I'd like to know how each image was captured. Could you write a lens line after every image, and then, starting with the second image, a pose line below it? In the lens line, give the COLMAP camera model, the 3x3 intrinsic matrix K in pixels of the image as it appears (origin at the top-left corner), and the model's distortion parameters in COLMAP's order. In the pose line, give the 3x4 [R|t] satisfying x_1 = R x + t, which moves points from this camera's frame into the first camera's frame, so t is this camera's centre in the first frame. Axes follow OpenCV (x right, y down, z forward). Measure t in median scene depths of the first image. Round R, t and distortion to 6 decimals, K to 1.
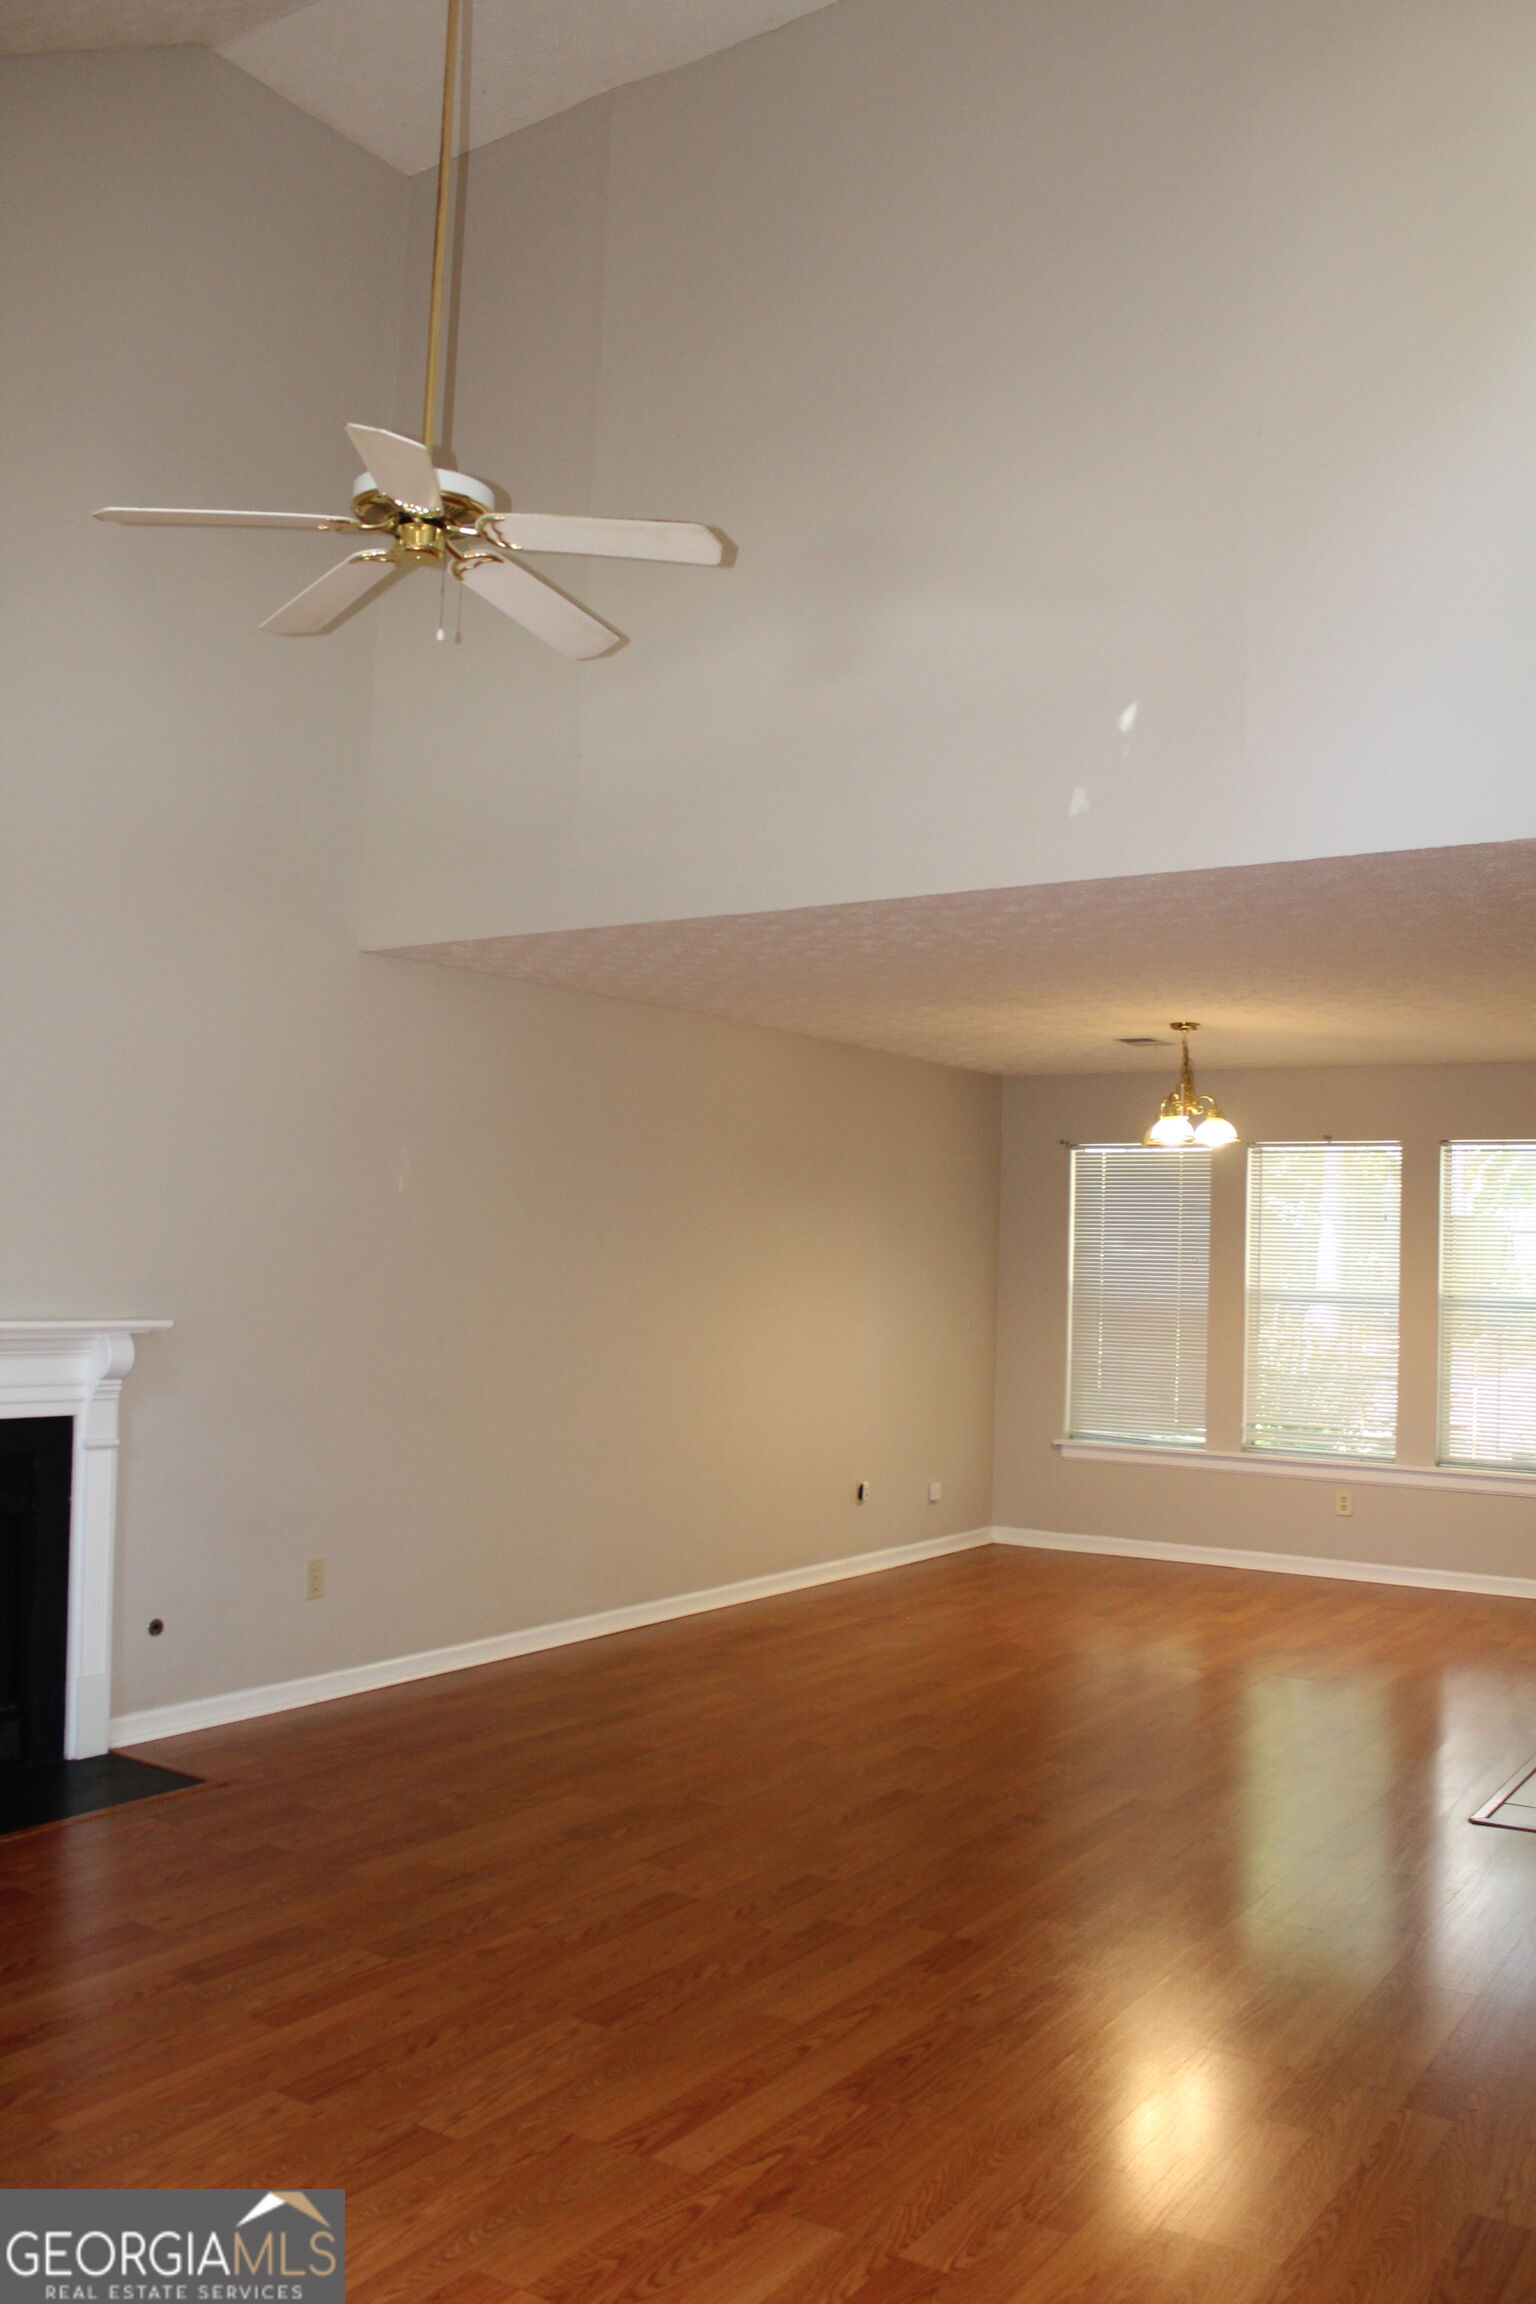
lens RADIAL K [[1876.0, 0, 768.0], [0, 1876.0, 1152.0], [0, 0, 1]] dist [-0.170815, 0.143201]
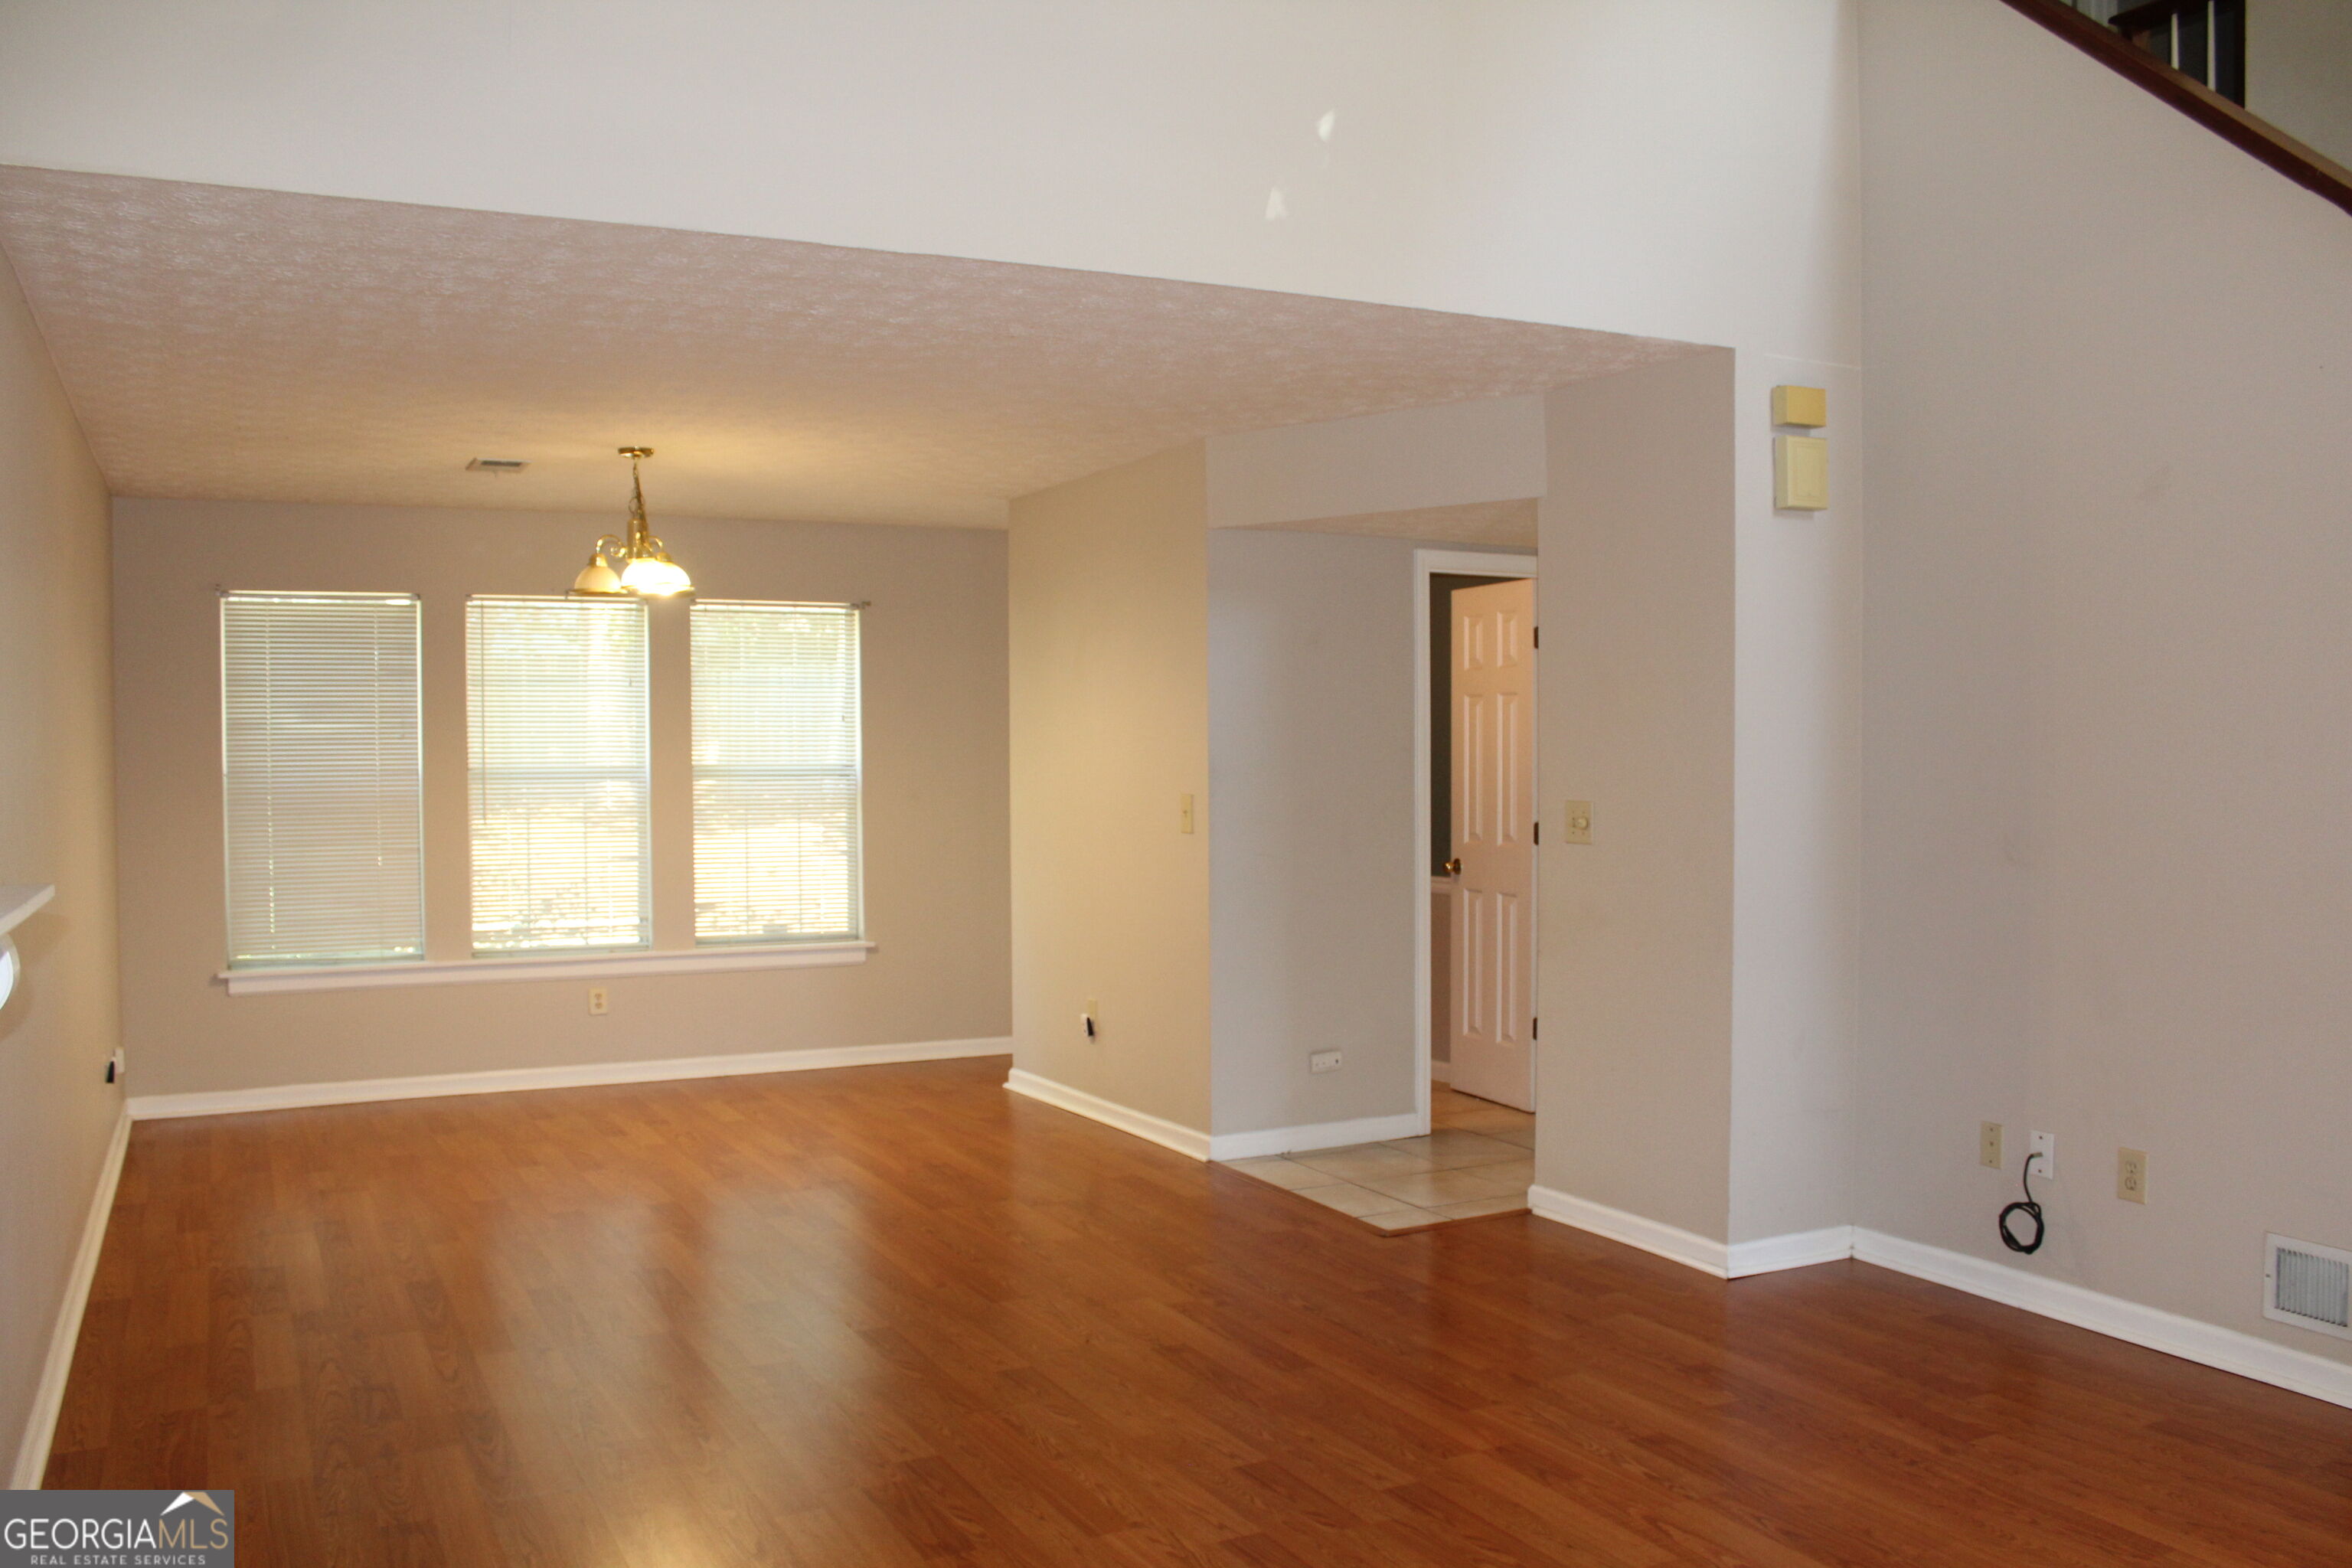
lens RADIAL K [[1915.1, 0, 1164.6], [0, 1915.1, 796.3], [0, 0, 1]] dist [-0.170815, 0.143201]
pose [[0.490516, -0.048443, 0.870085, -0.576432], [-0.028369, 0.997037, 0.071504, 0.027640], [-0.870970, -0.059757, 0.487688, 0.513614]]
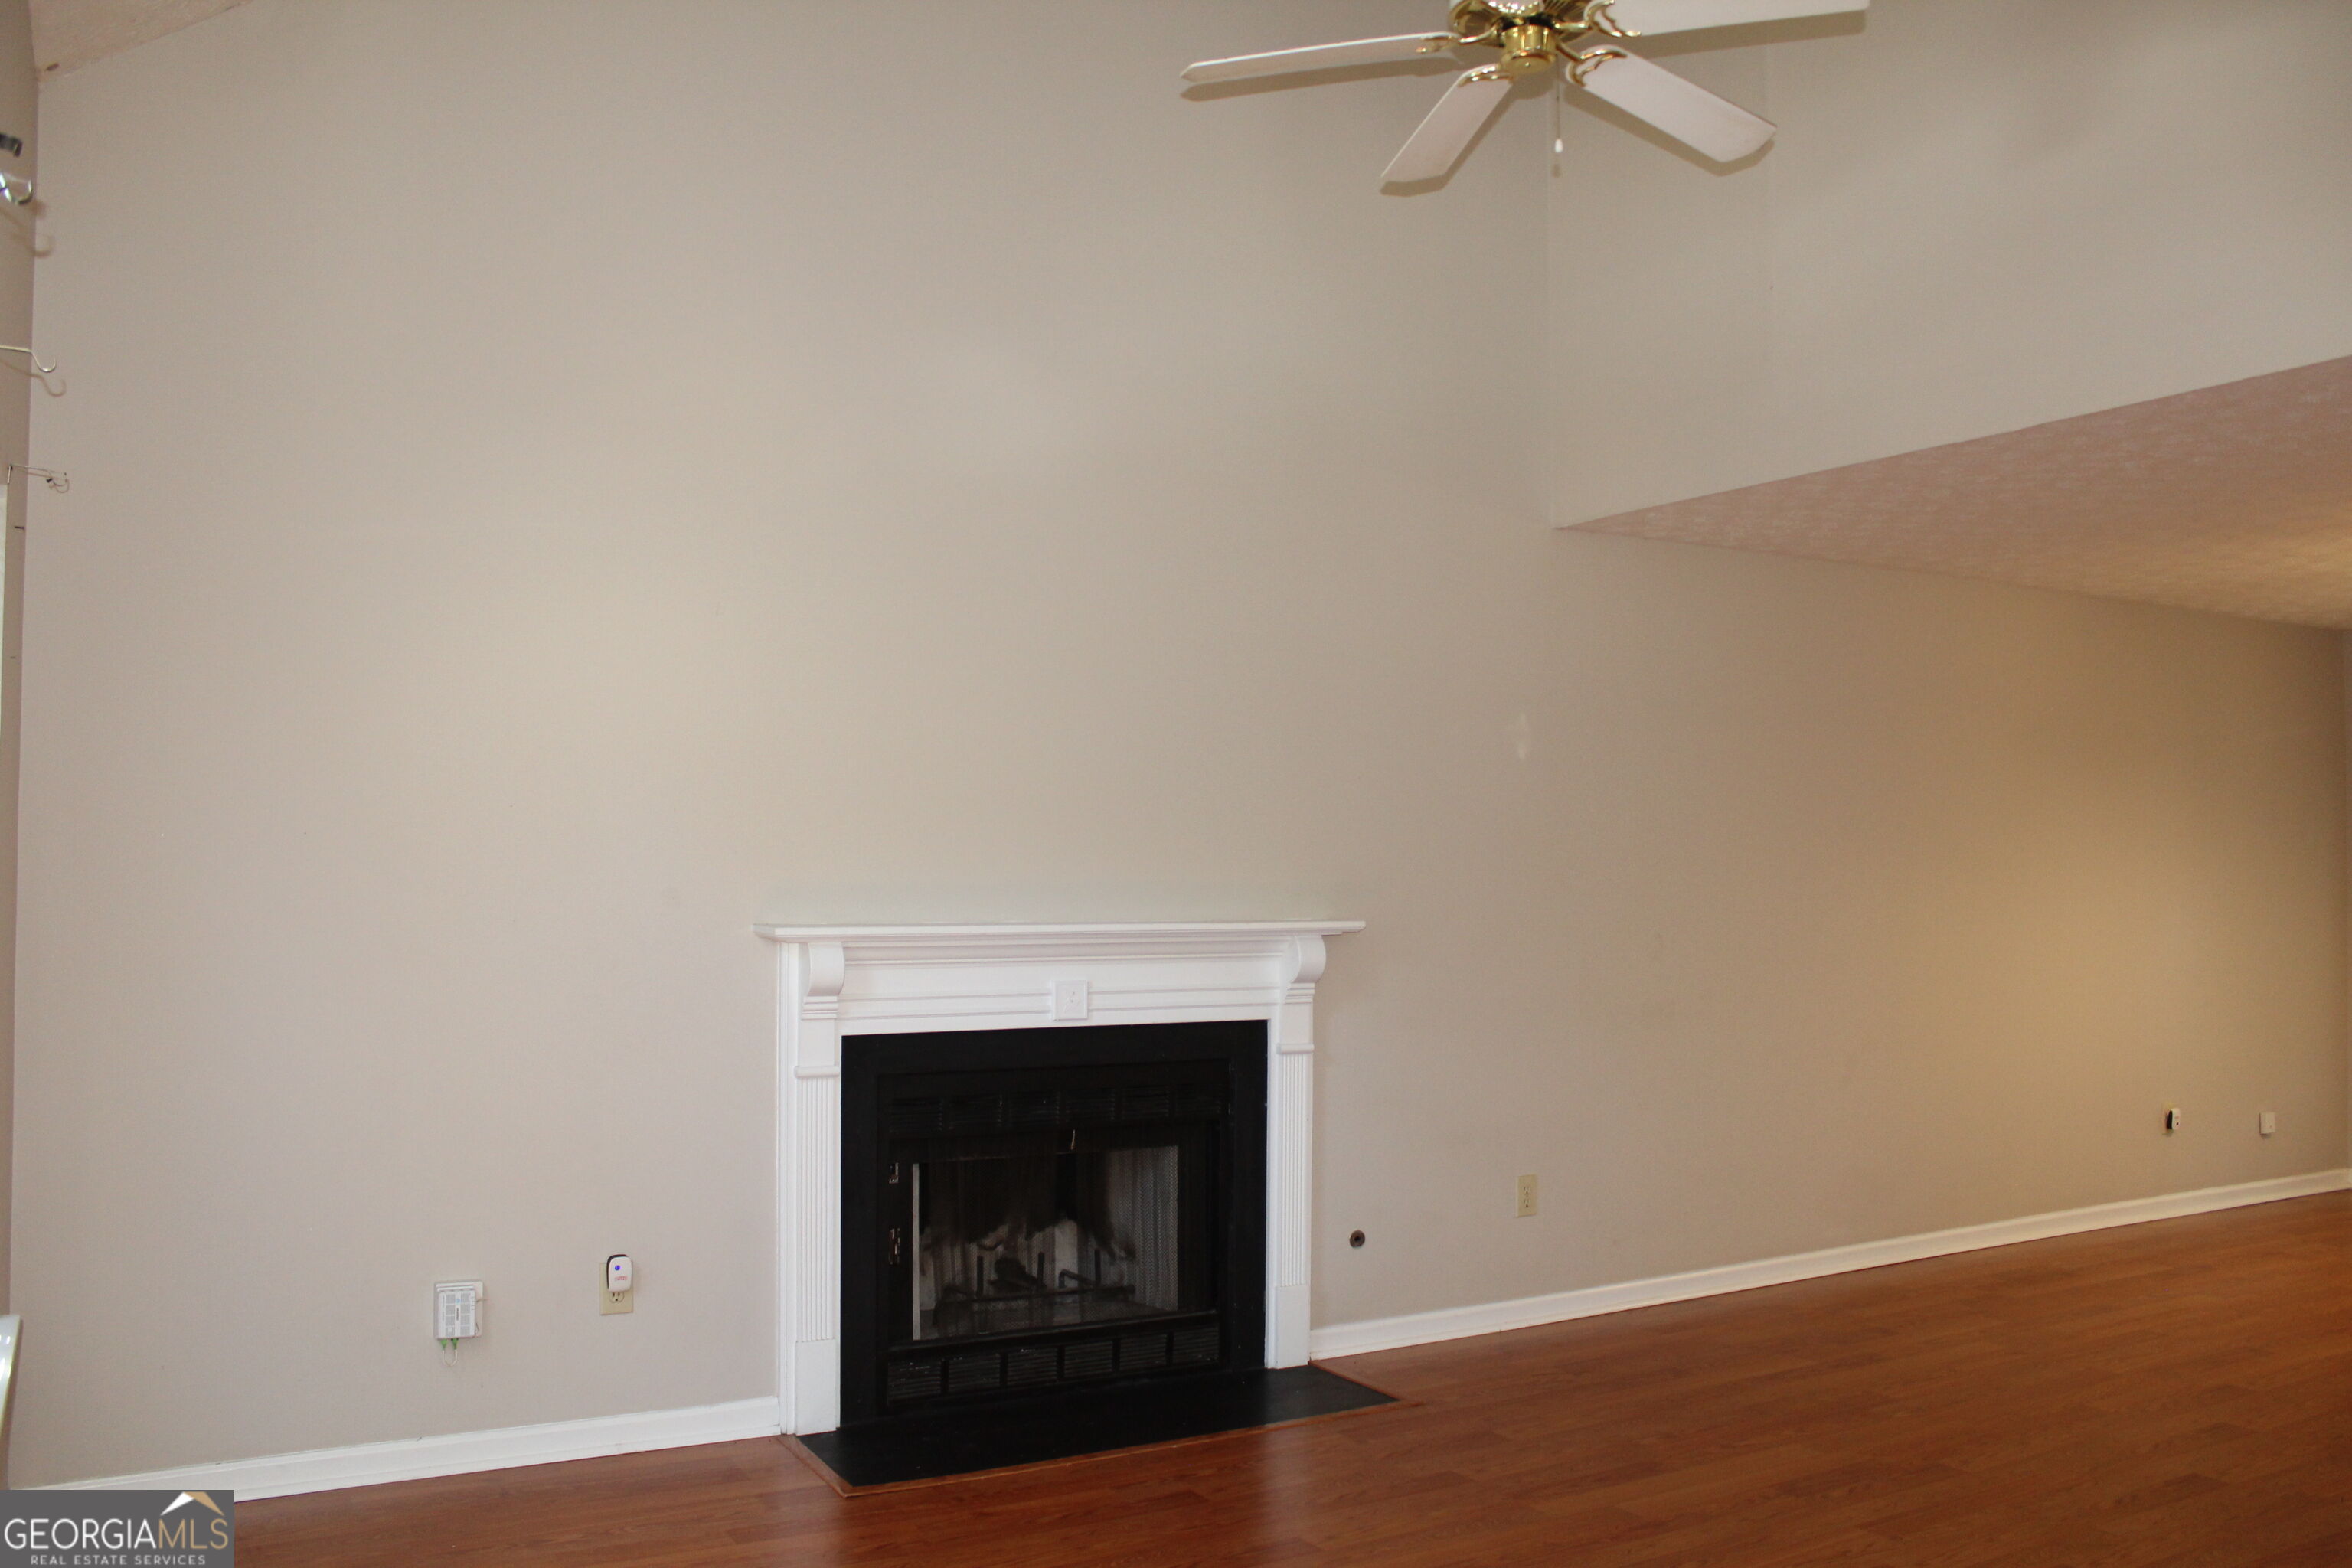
lens RADIAL K [[1915.1, 0, 1164.6], [0, 1915.1, 796.3], [0, 0, 1]] dist [-0.170815, 0.143201]
pose [[0.893353, -0.035659, -0.447939, 0.033464], [0.041231, 0.999146, 0.002690, 0.018898], [0.447461, -0.020872, 0.894060, 0.061360]]
